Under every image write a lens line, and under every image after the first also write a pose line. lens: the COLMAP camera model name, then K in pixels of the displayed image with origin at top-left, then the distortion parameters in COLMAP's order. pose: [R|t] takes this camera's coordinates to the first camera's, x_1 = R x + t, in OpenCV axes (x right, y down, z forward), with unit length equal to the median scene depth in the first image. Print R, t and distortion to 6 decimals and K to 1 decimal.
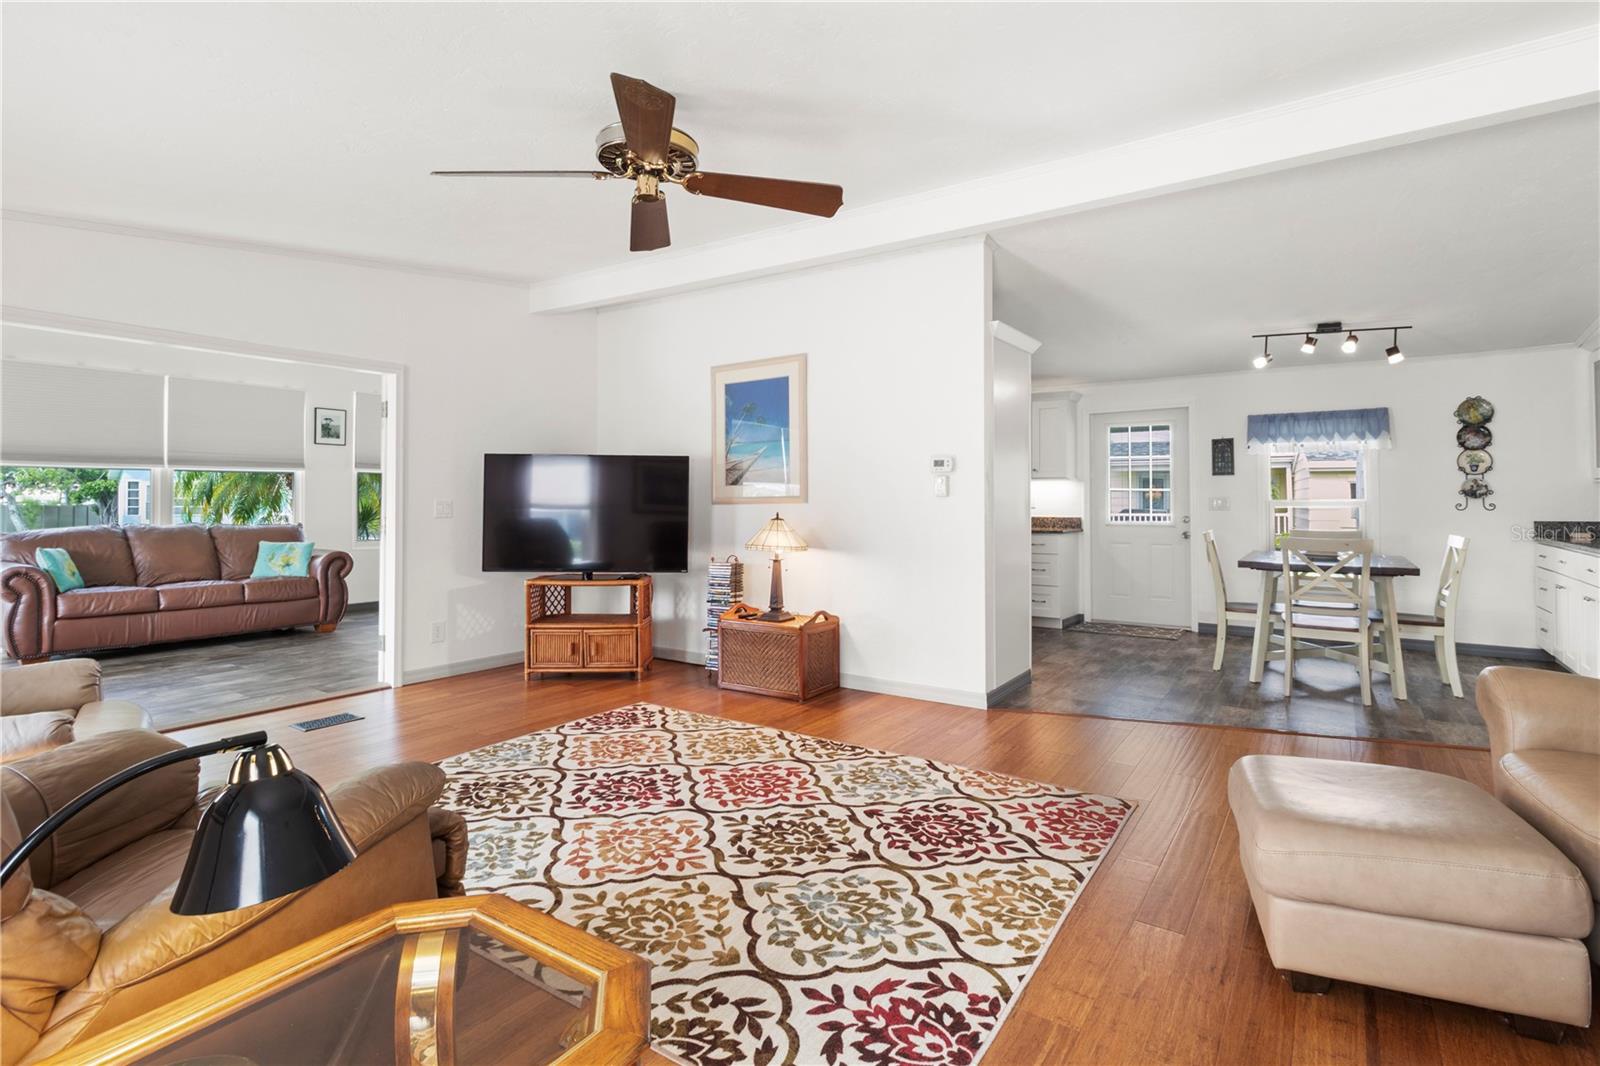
lens RADIAL K [[760.7, 0, 838.2], [0, 760.7, 489.6], [0, 0, 1]] dist [0.007546, -0.000590]
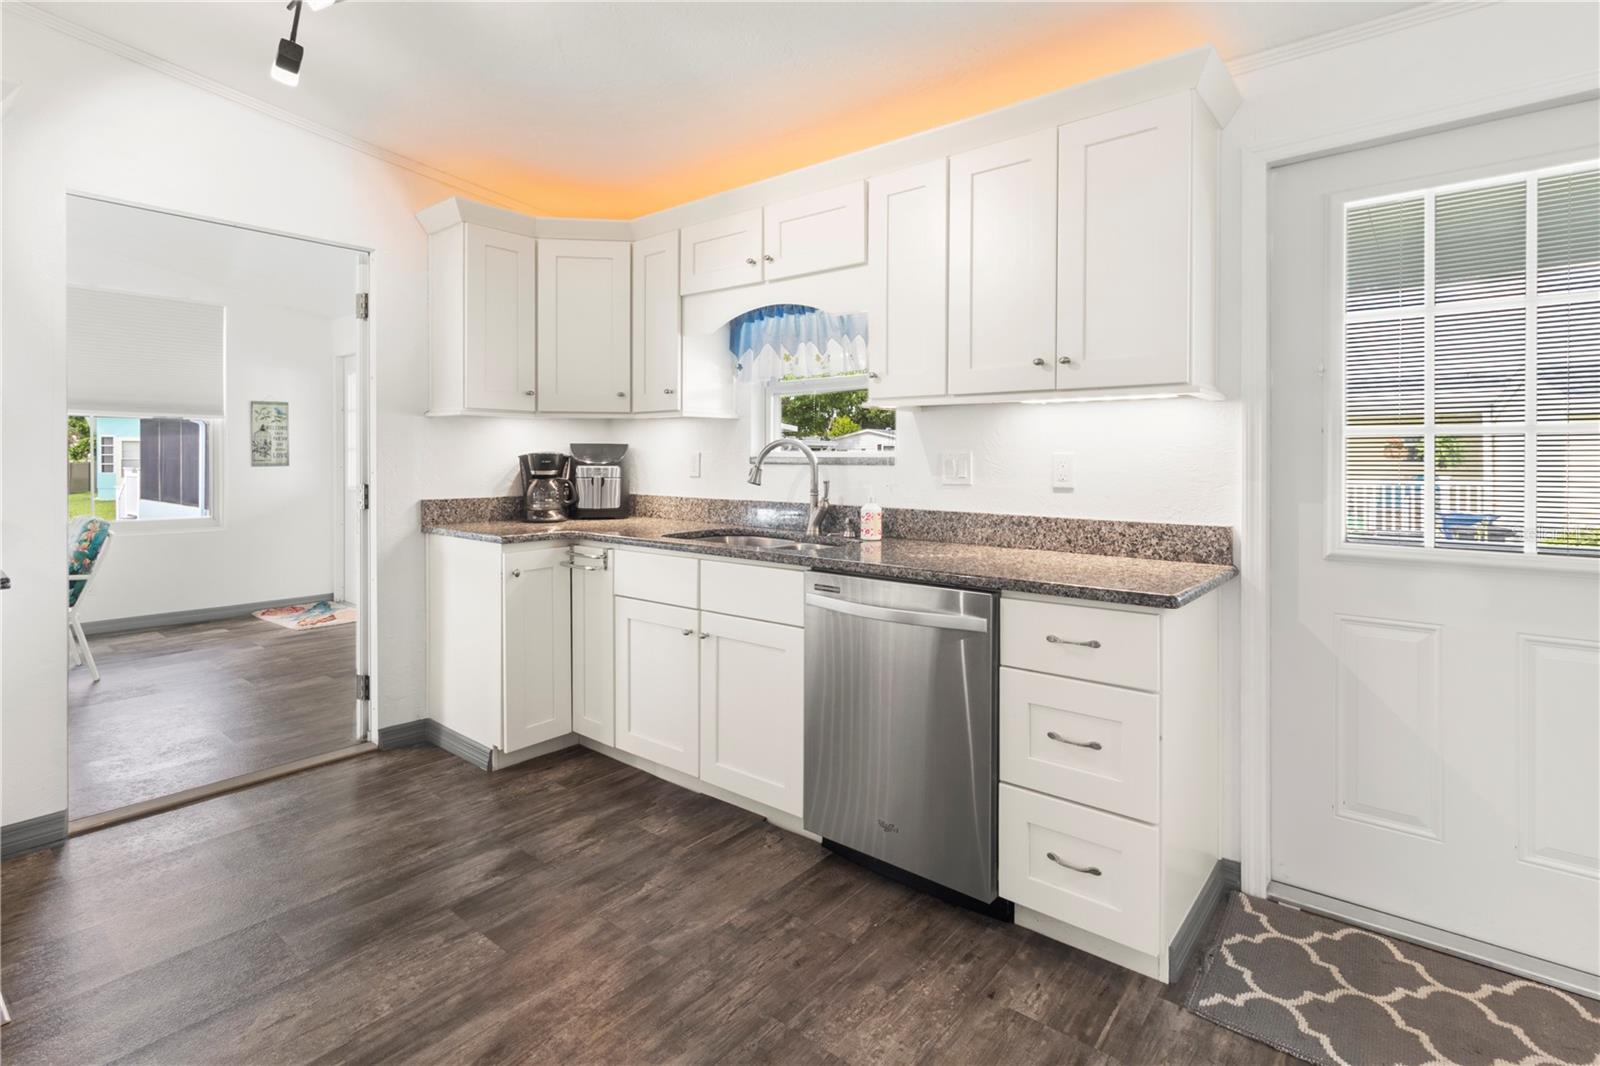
lens RADIAL K [[760.7, 0, 812.4], [0, 760.7, 466.0], [0, 0, 1]] dist [0.007546, -0.000590]
pose [[0.995510, 0.004480, -0.094547, 0.278518], [-0.002309, 0.999731, 0.023061, 0.010490], [0.094625, -0.022740, 0.995253, 1.035655]]
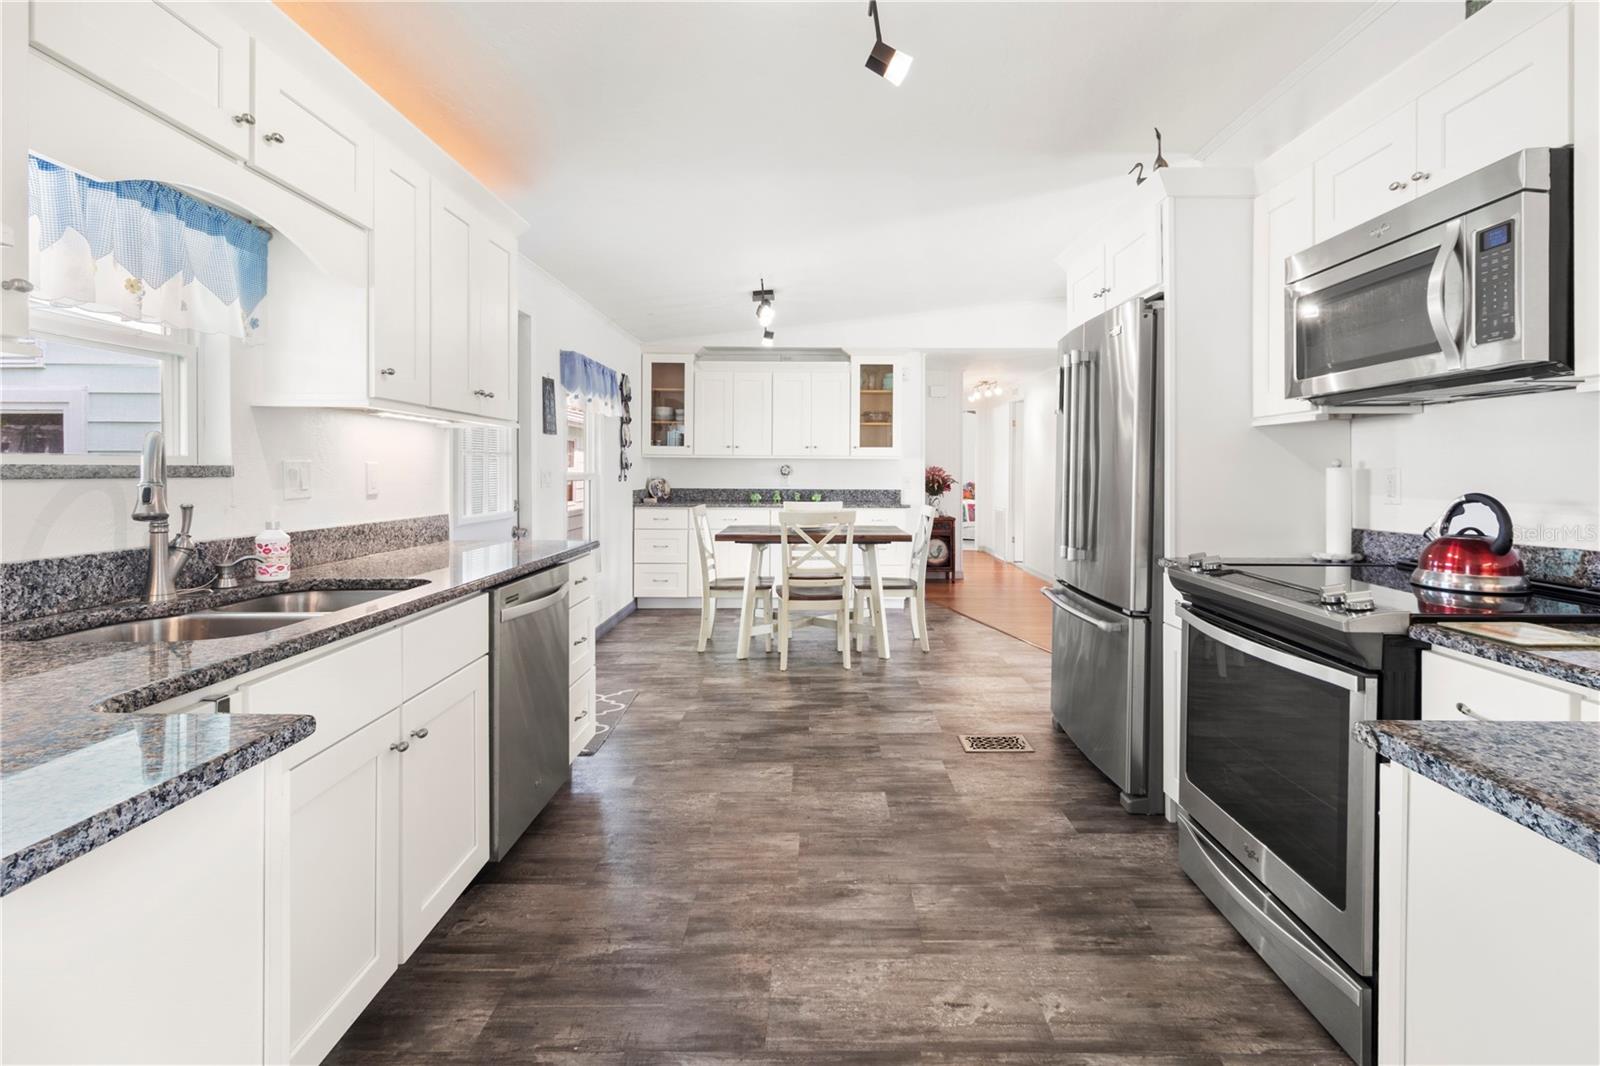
lens RADIAL K [[760.7, 0, 820.3], [0, 760.7, 483.0], [0, 0, 1]] dist [0.007546, -0.000590]
pose [[-0.555035, -0.014311, 0.831704, -0.224603], [-0.011995, 0.999886, 0.009200, 0.018753], [-0.831740, -0.004870, -0.555144, 1.575246]]
